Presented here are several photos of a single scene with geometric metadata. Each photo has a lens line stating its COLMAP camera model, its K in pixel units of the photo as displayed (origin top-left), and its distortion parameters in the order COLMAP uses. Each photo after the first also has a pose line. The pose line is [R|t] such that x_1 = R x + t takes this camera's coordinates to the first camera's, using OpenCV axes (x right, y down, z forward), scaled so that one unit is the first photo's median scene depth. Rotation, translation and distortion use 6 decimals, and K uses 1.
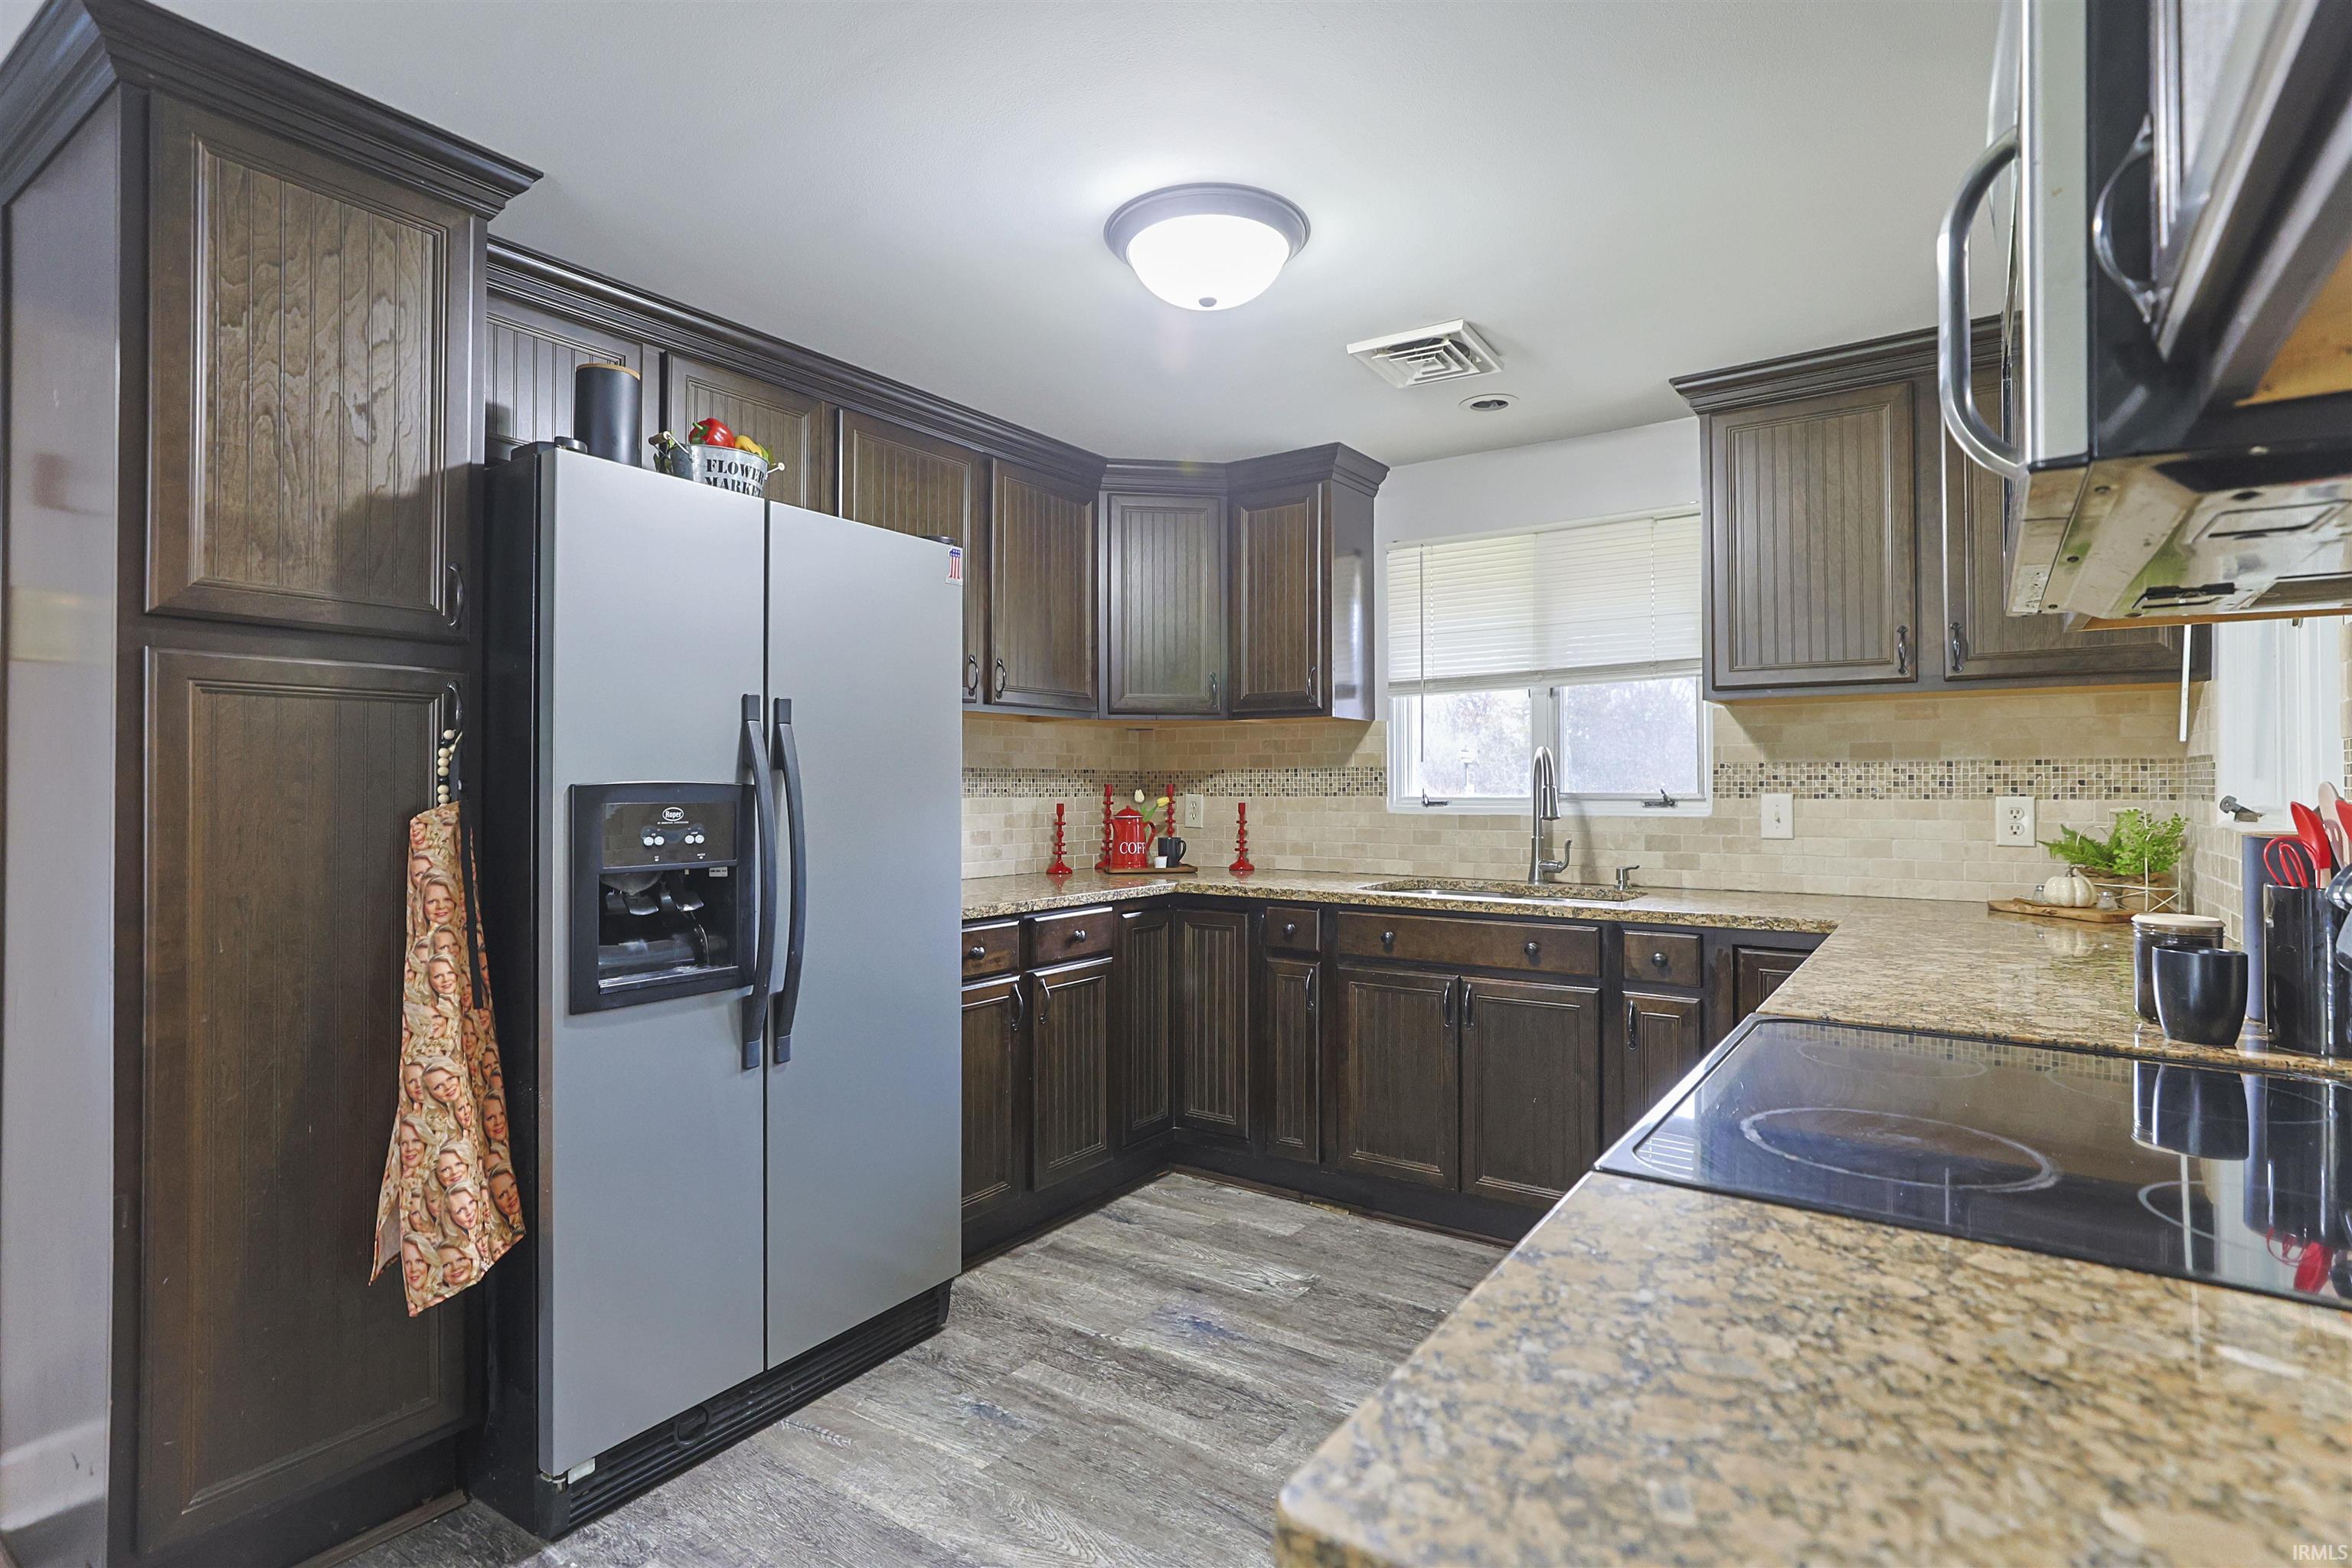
lens RADIAL K [[1146.8, 0, 1181.4], [0, 1146.8, 778.5], [0, 0, 1]] dist [-0.021425, 0.012925]
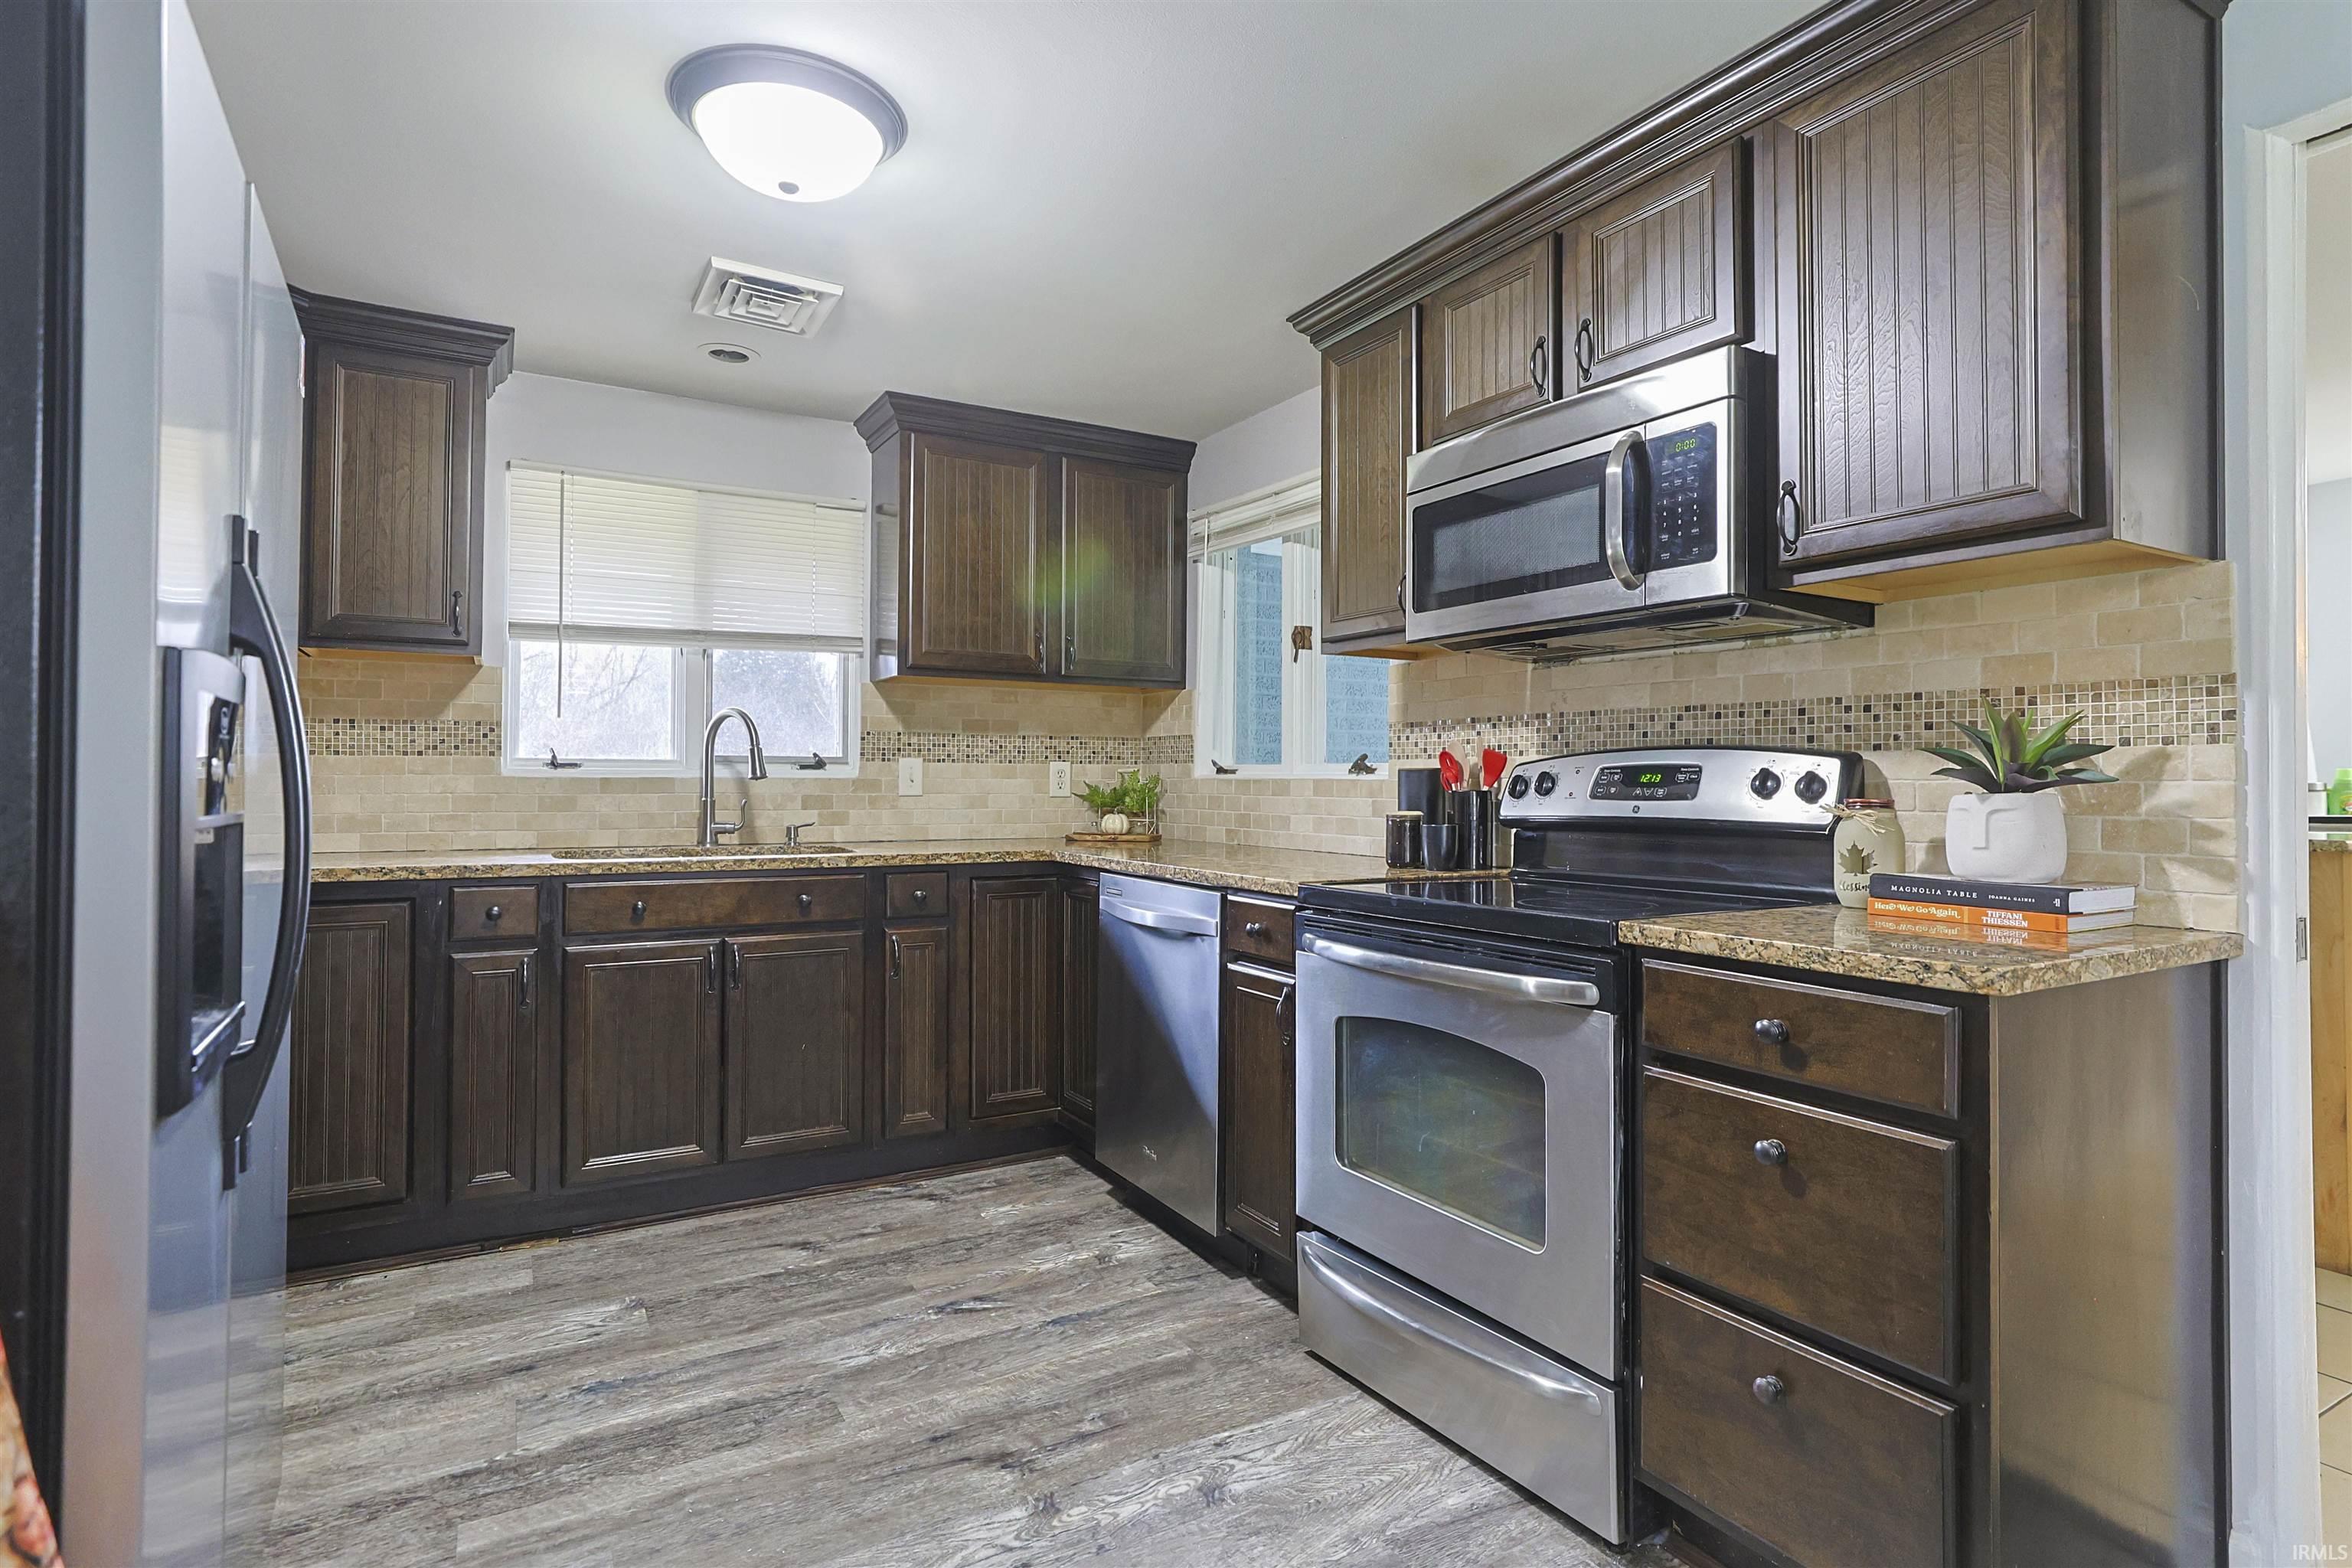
lens RADIAL K [[1146.8, 0, 1193.8], [0, 1146.8, 767.0], [0, 0, 1]] dist [-0.021425, 0.012925]
pose [[0.427180, 0.013629, 0.904064, -0.452550], [-0.011841, 0.999885, -0.009478, 0.031677], [-0.904089, -0.006656, 0.427292, 0.226490]]
